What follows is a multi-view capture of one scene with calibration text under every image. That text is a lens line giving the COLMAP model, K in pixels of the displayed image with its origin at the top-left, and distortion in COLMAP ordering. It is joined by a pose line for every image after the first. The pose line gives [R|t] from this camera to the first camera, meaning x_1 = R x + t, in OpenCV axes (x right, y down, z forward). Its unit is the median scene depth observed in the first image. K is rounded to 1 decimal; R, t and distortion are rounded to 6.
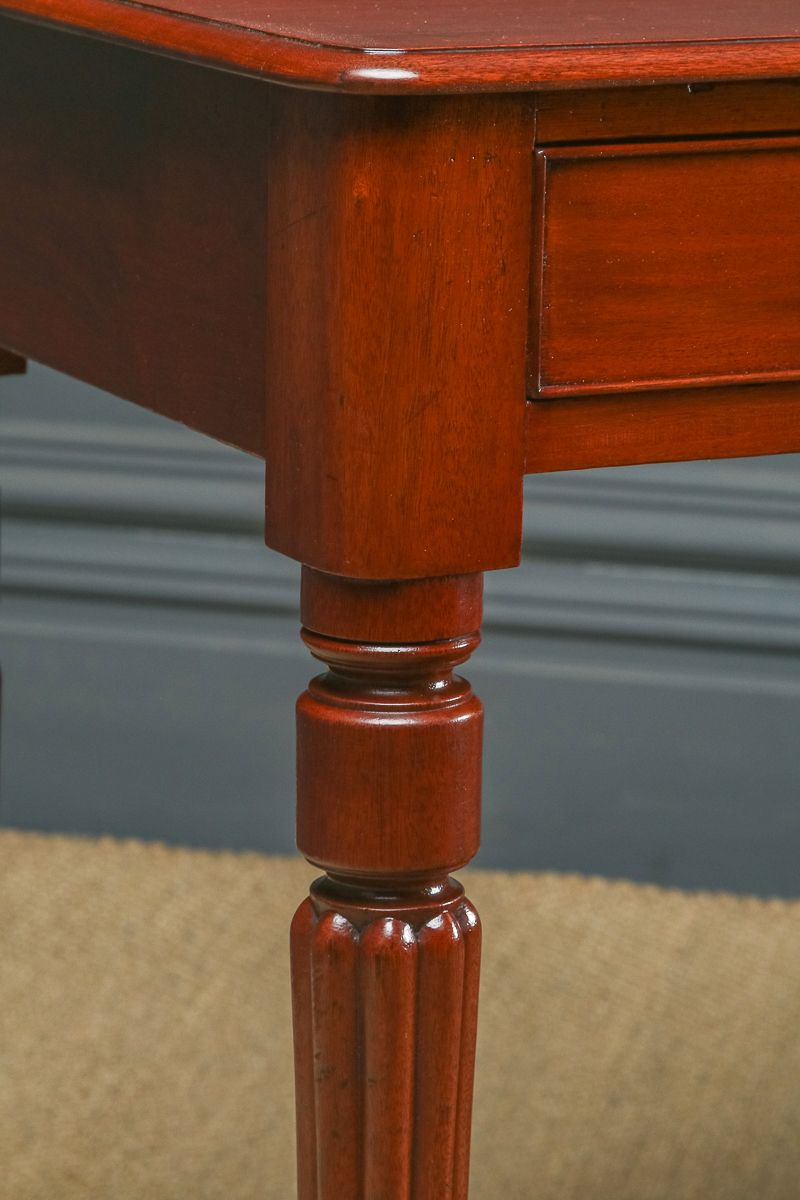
lens RADIAL K [[4573.5, 0, 400.0], [0, 4573.5, 600.0], [0, 0, 1]] dist [-0.052741, -3.311119]
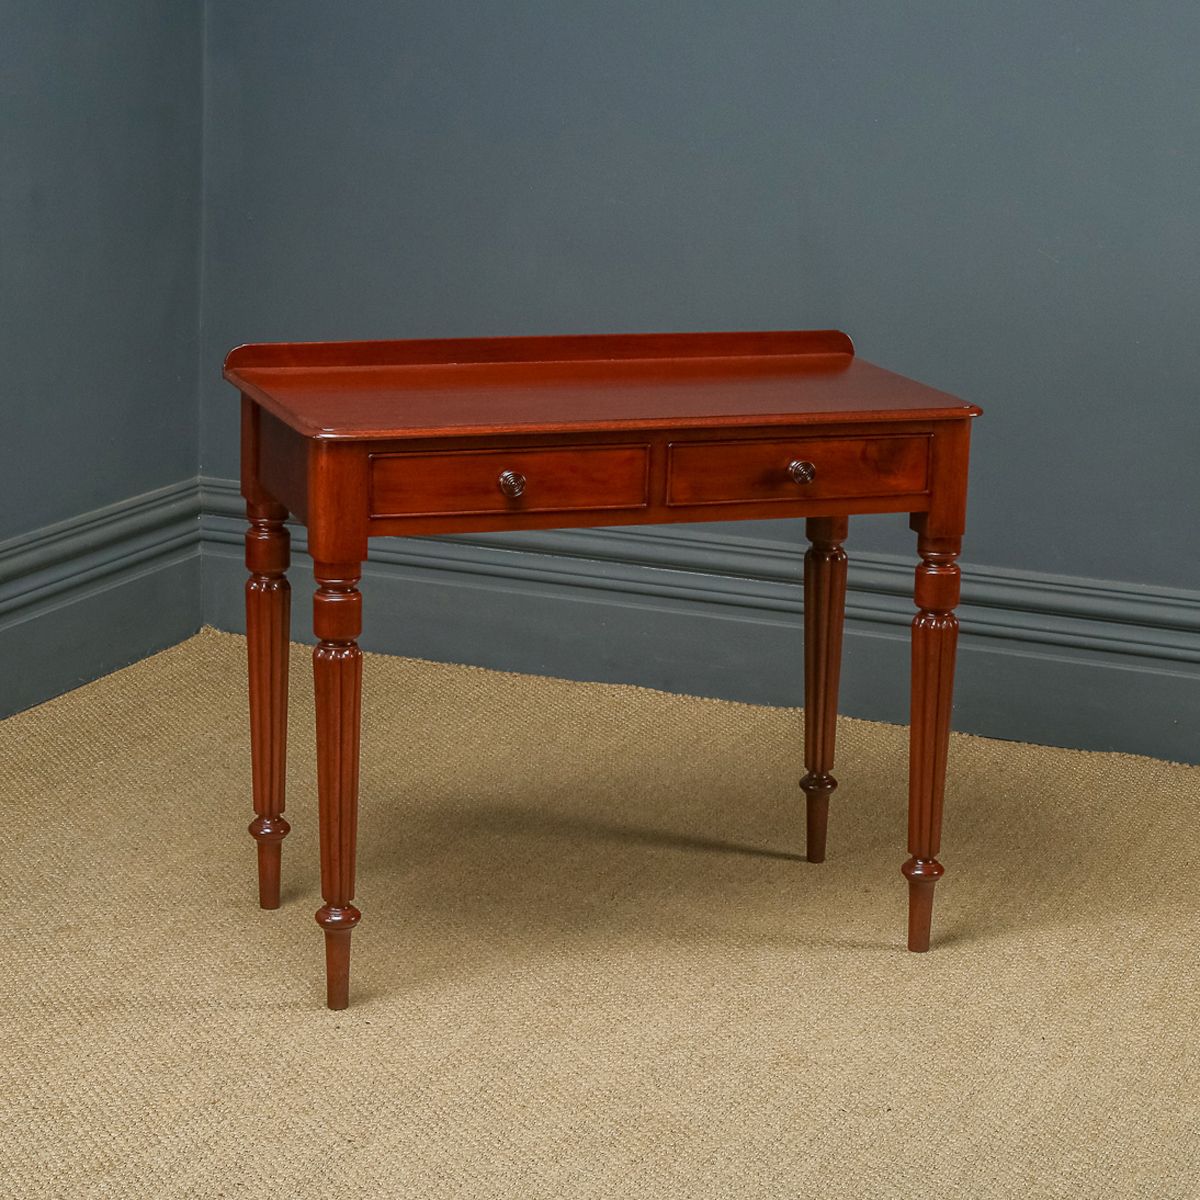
lens RADIAL K [[2576.8, 0, 600.0], [0, 2576.8, 600.0], [0, 0, 1]] dist [0.023985, -0.067104]
pose [[0.991786, 0.038976, -0.121825, 0.495735], [-0.038273, 0.999234, 0.008110, 0.000566], [0.122048, -0.003381, 0.992518, -1.160930]]
